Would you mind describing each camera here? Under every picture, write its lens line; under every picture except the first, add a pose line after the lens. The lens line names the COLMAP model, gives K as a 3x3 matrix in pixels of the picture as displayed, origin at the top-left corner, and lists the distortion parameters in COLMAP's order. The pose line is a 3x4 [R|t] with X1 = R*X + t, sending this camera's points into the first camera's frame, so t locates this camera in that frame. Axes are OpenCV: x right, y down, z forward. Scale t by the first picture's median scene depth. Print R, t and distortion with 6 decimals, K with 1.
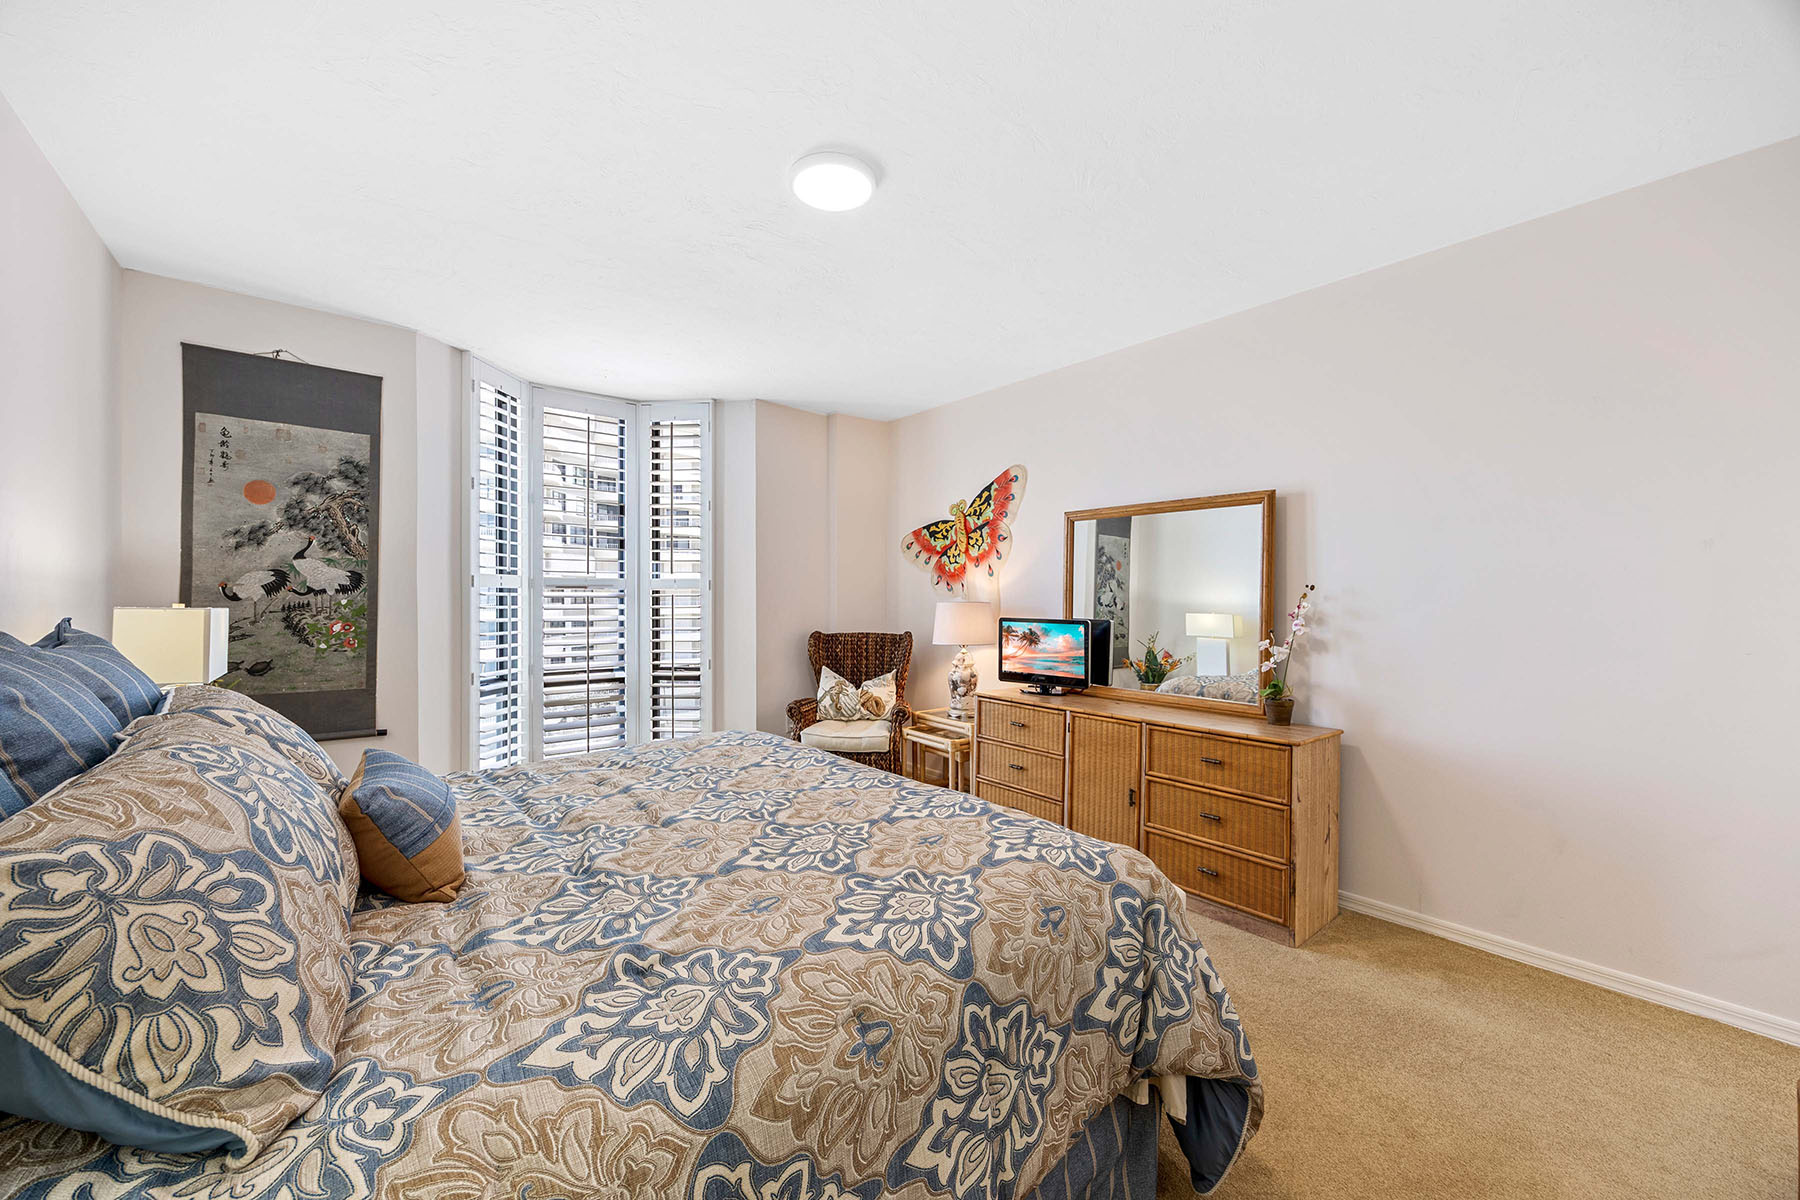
lens RADIAL K [[684.7, 0, 898.8], [0, 684.7, 599.5], [0, 0, 1]] dist [-0.006053, 0.000114]
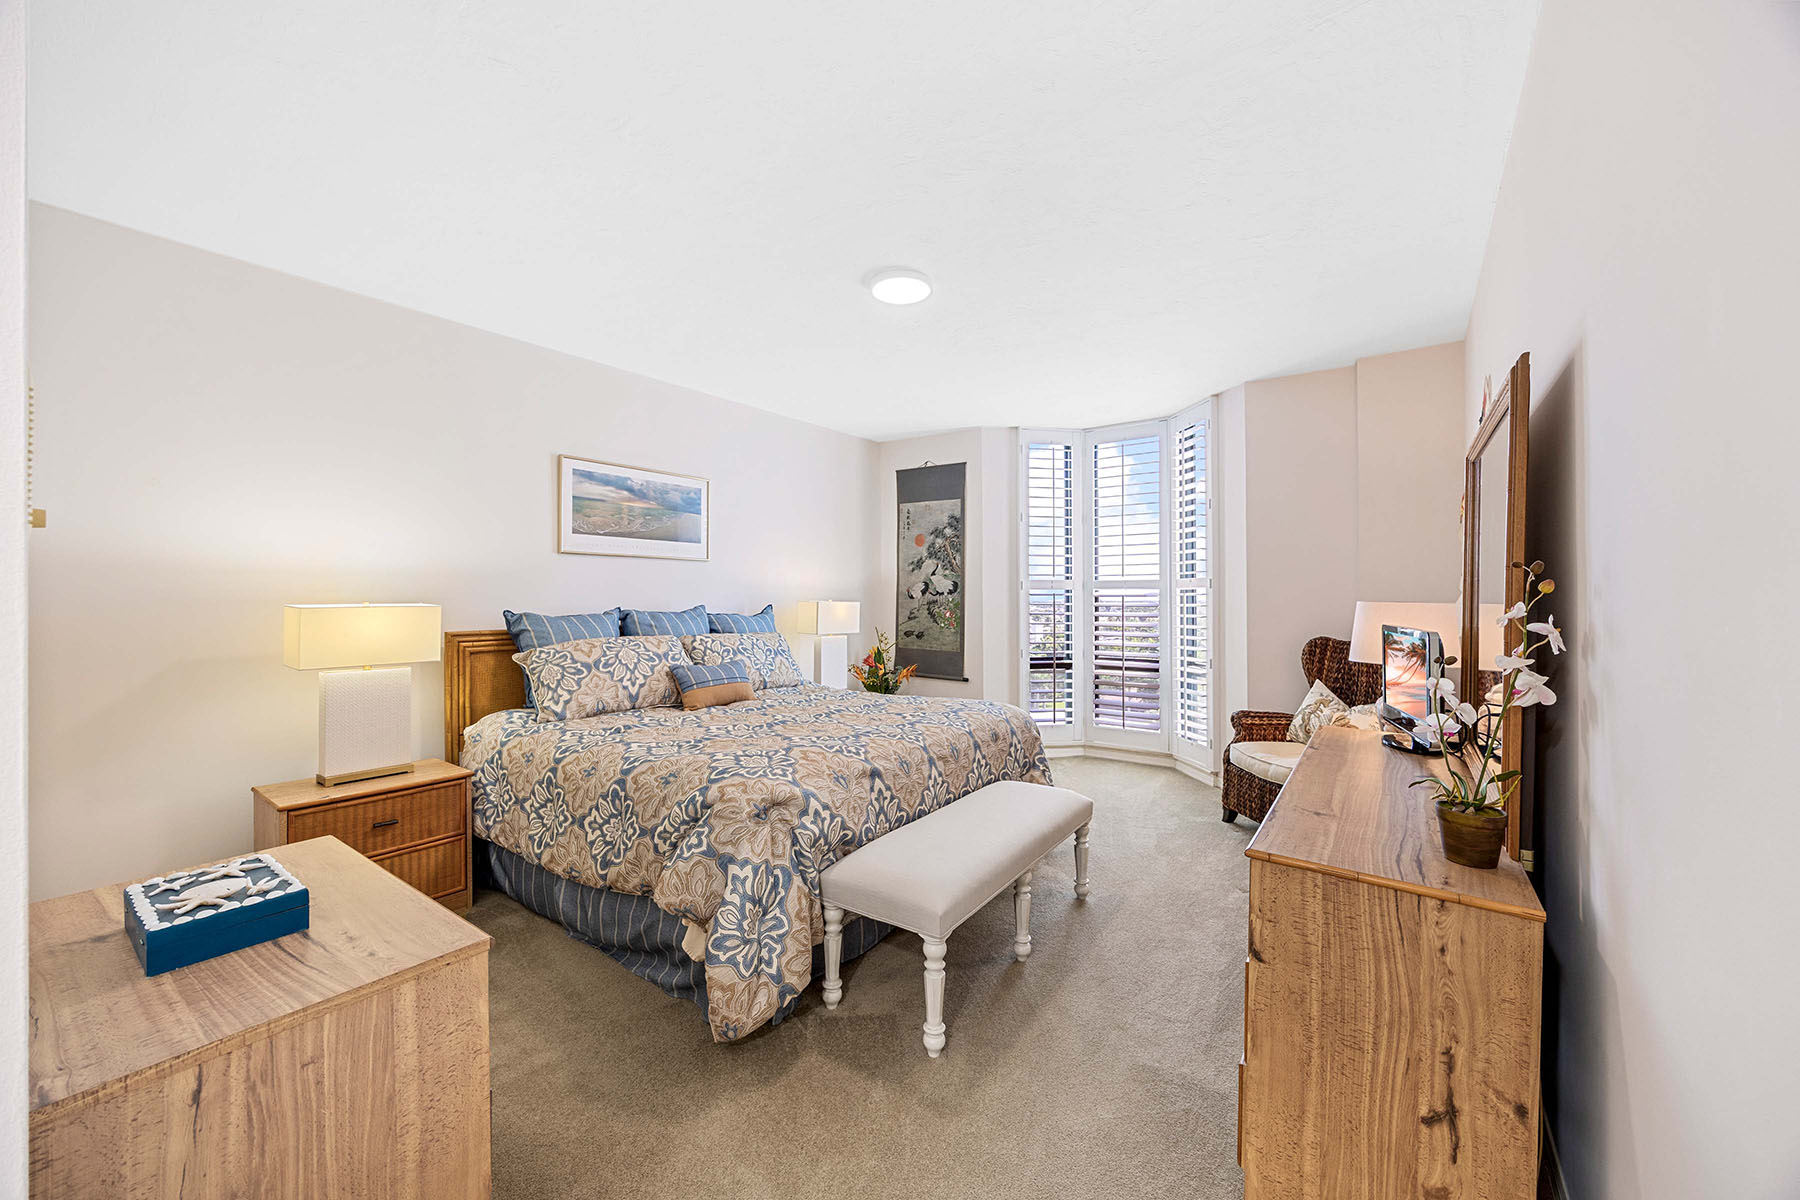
lens RADIAL K [[684.7, 0, 898.8], [0, 684.7, 599.5], [0, 0, 1]] dist [-0.006053, 0.000114]
pose [[0.248342, 0.001364, -0.968672, 0.823442], [-0.002736, 0.999996, 0.000707, 0.002792], [0.968669, 0.002475, 0.248344, 0.454050]]
